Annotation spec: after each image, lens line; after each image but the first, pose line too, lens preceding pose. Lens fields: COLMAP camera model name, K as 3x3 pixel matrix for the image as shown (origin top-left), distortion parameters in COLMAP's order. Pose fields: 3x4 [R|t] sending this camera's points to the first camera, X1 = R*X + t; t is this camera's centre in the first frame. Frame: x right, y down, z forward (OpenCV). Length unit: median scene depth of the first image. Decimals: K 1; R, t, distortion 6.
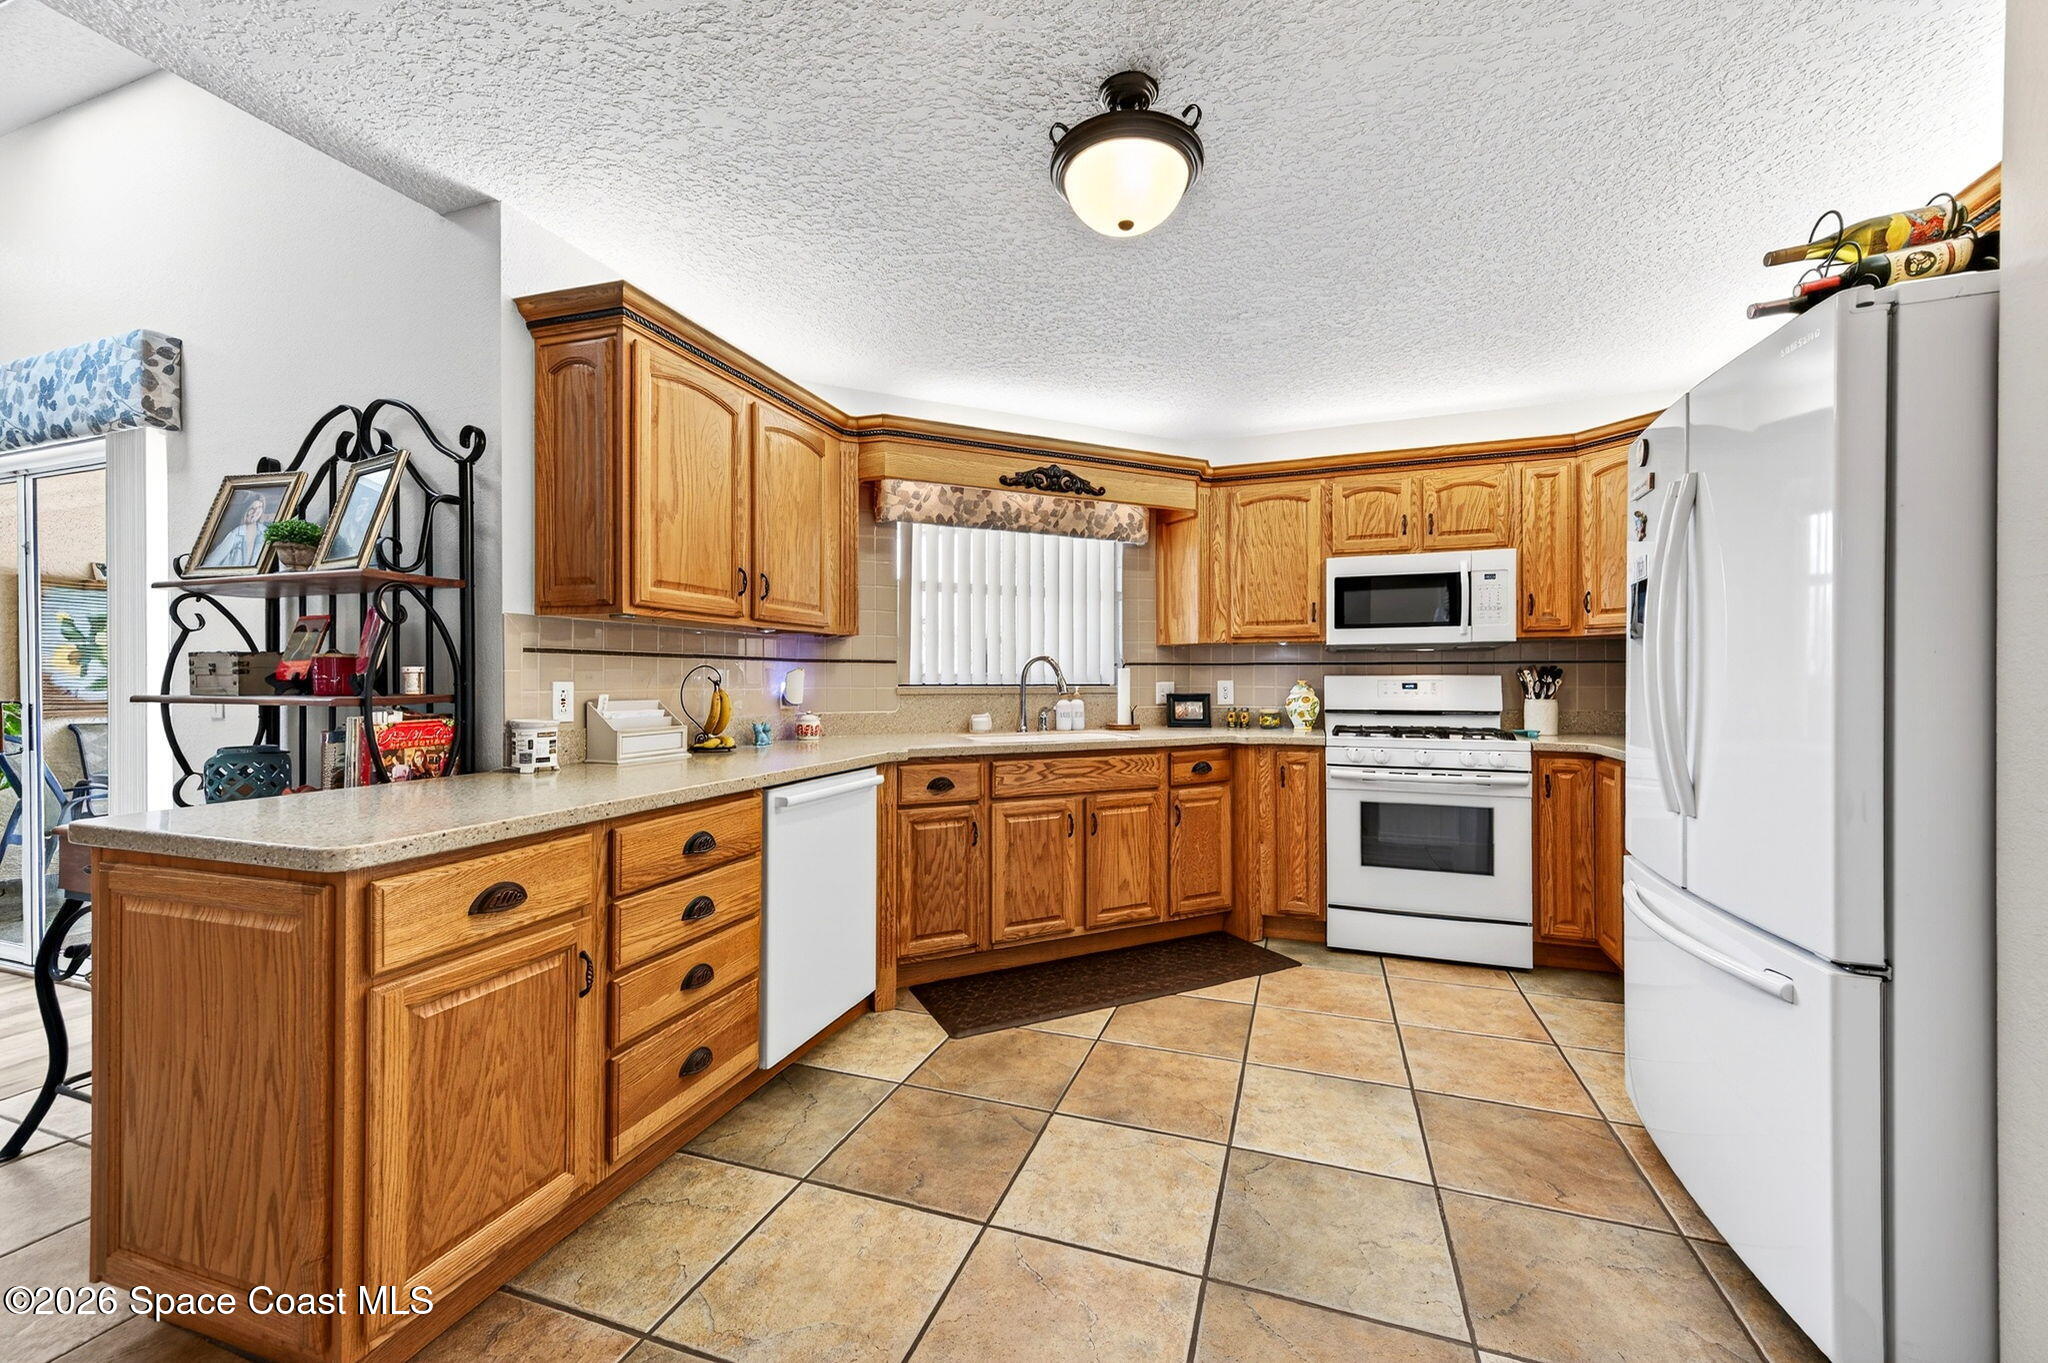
lens RADIAL K [[791.6, 0, 1031.5], [0, 791.6, 680.8], [0, 0, 1]] dist [0.018299, -0.007205]
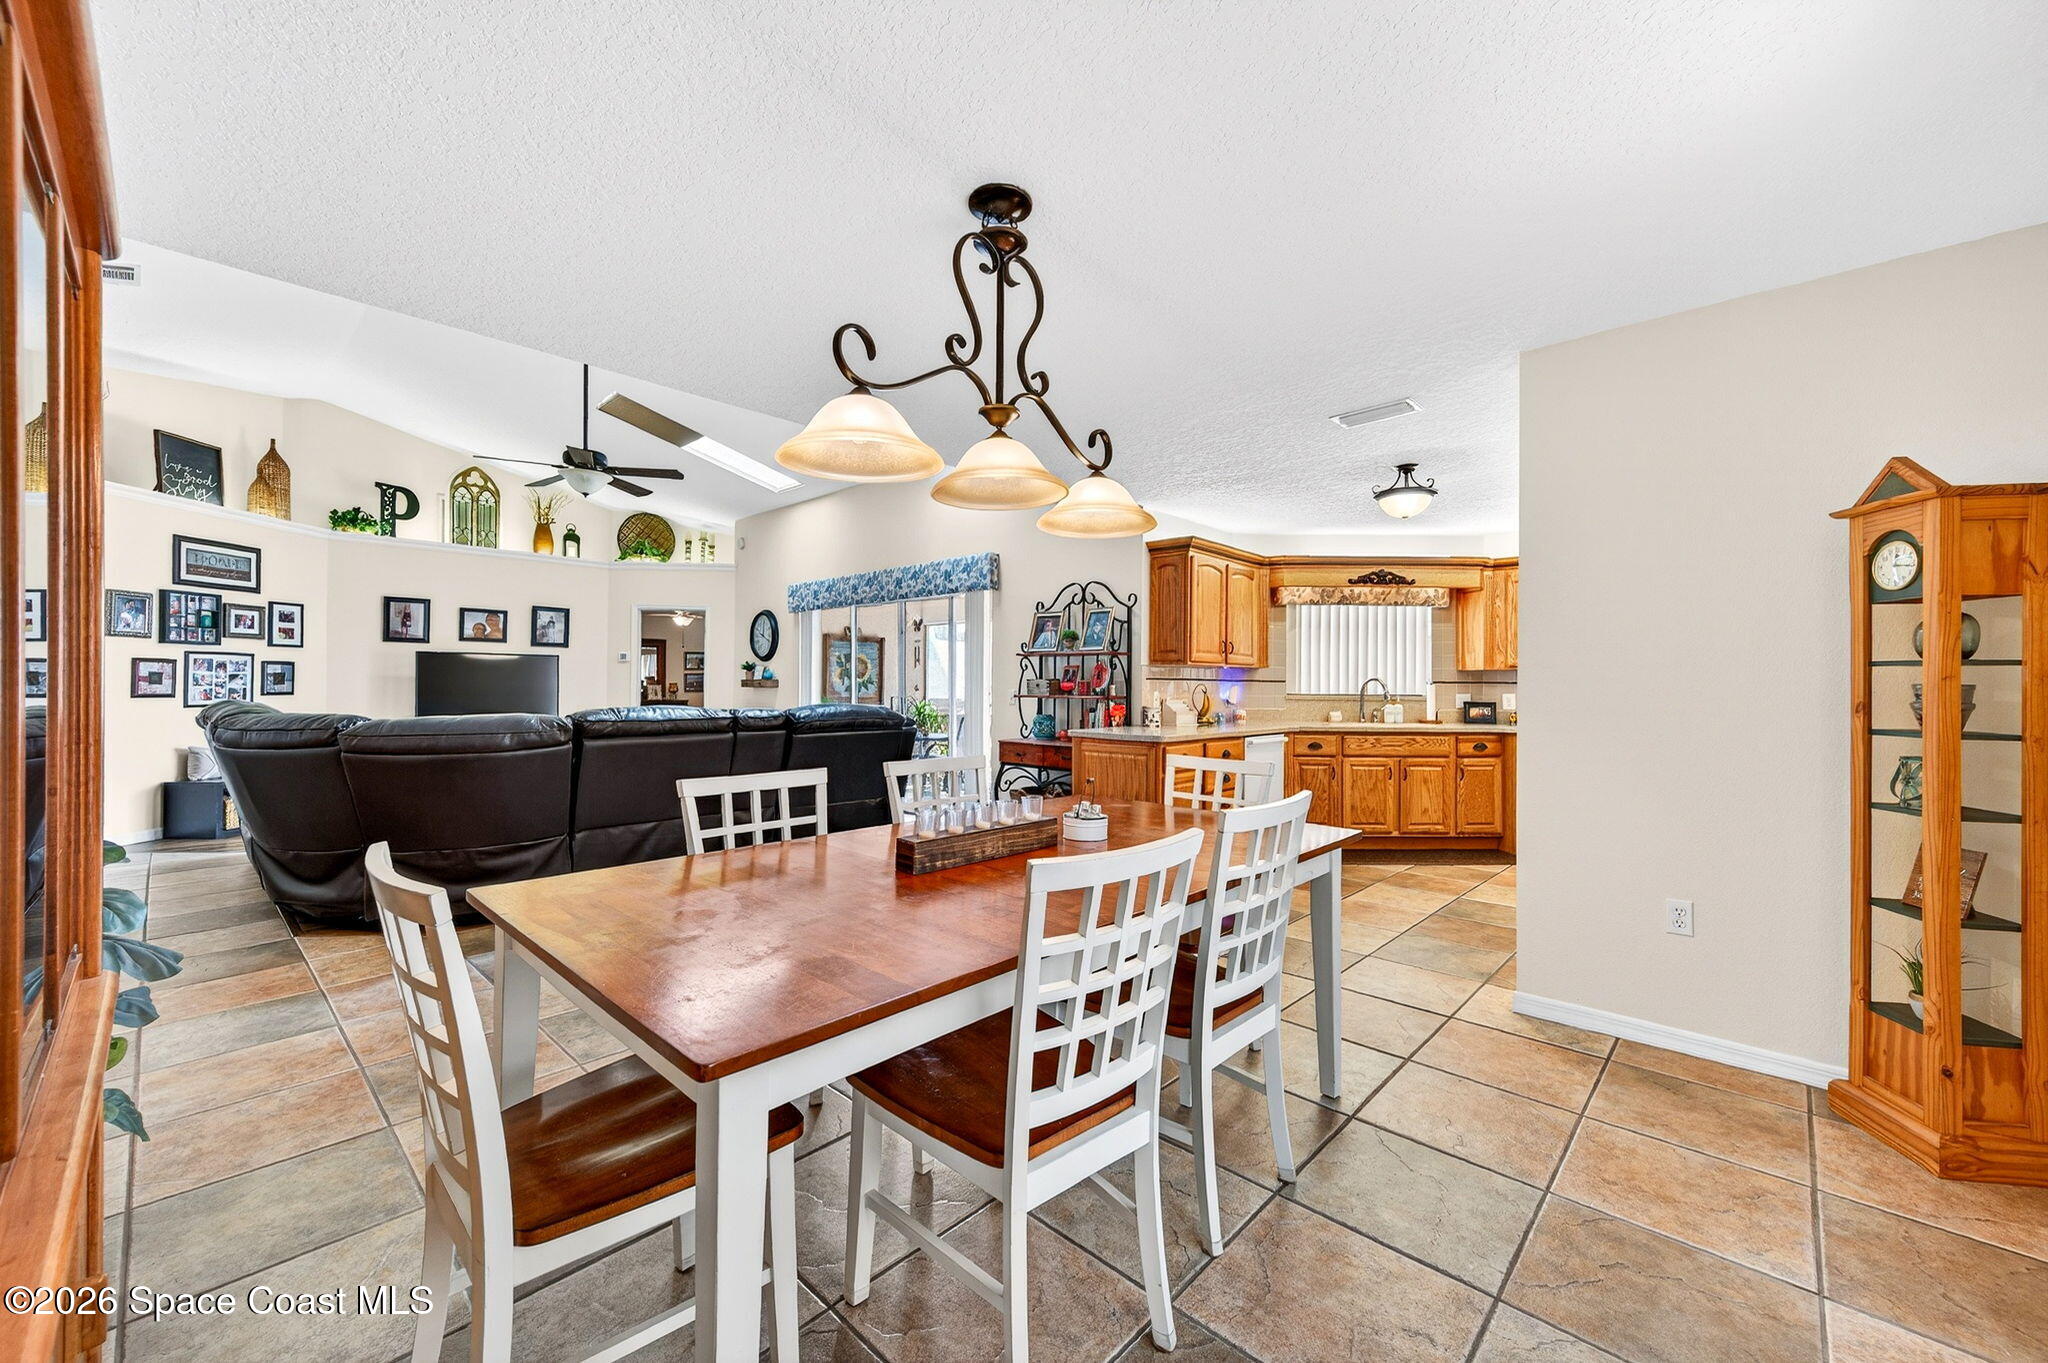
lens RADIAL K [[791.6, 0, 1031.5], [0, 791.6, 680.8], [0, 0, 1]] dist [0.018299, -0.007205]
pose [[0.916671, 0.003828, -0.399625, 0.021782], [-0.007803, 0.999935, -0.008319, -0.005988], [0.399567, 0.010744, 0.916641, -0.952131]]
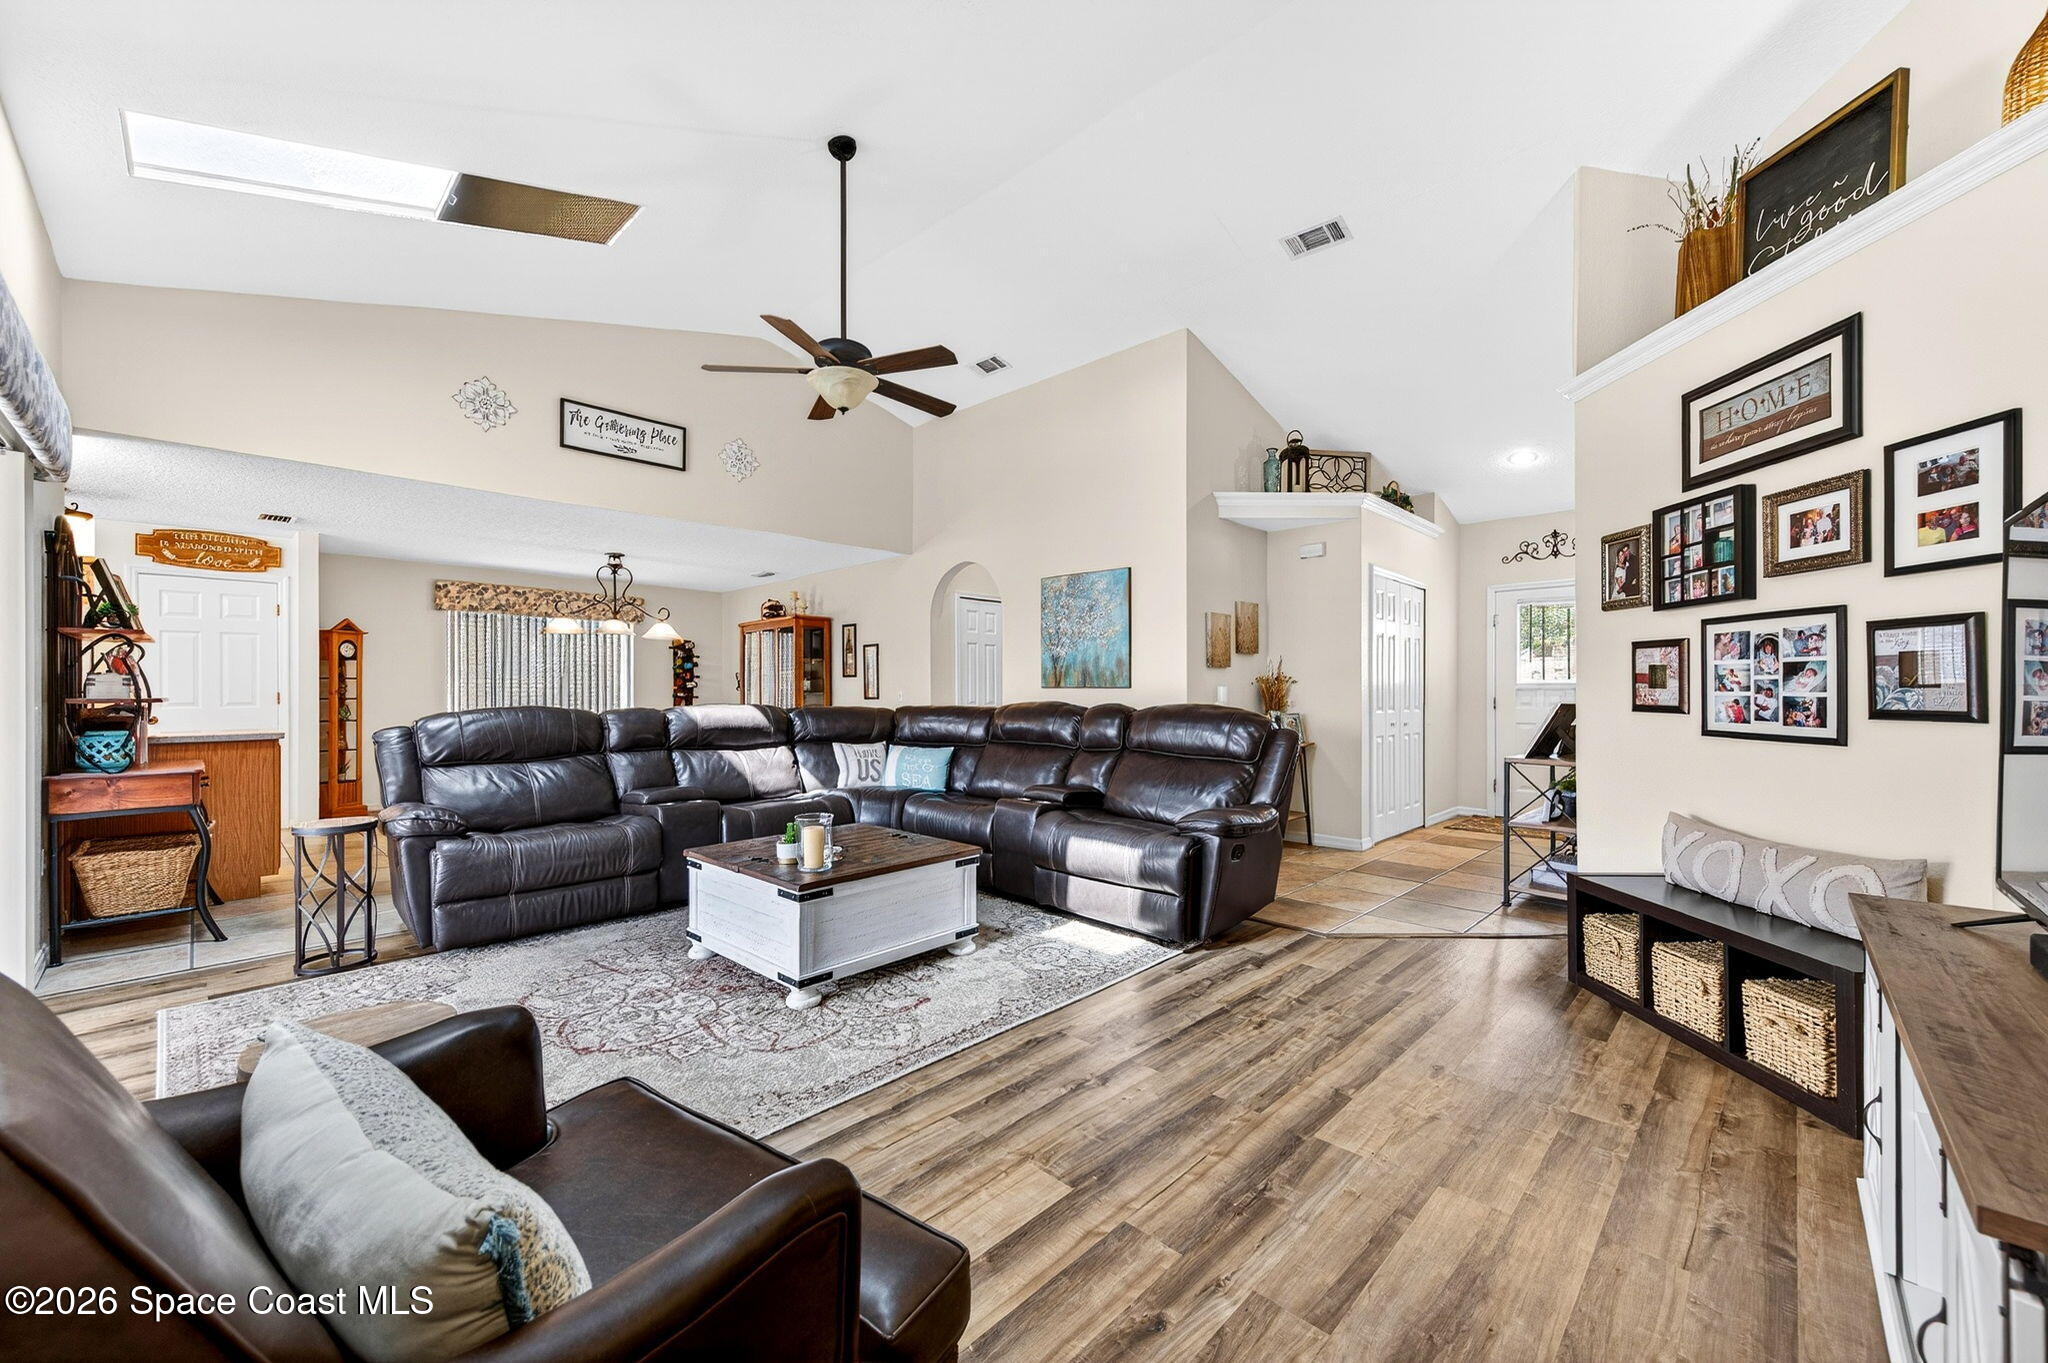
lens RADIAL K [[800.1, 0, 1030.1], [0, 800.1, 691.4], [0, 0, 1]] dist [0.008720, -0.000264]
pose [[-0.911289, 0.000361, 0.411768, -2.236668], [0.003110, 0.999977, 0.006007, -0.001674], [-0.411756, 0.006755, -0.911269, 1.152932]]
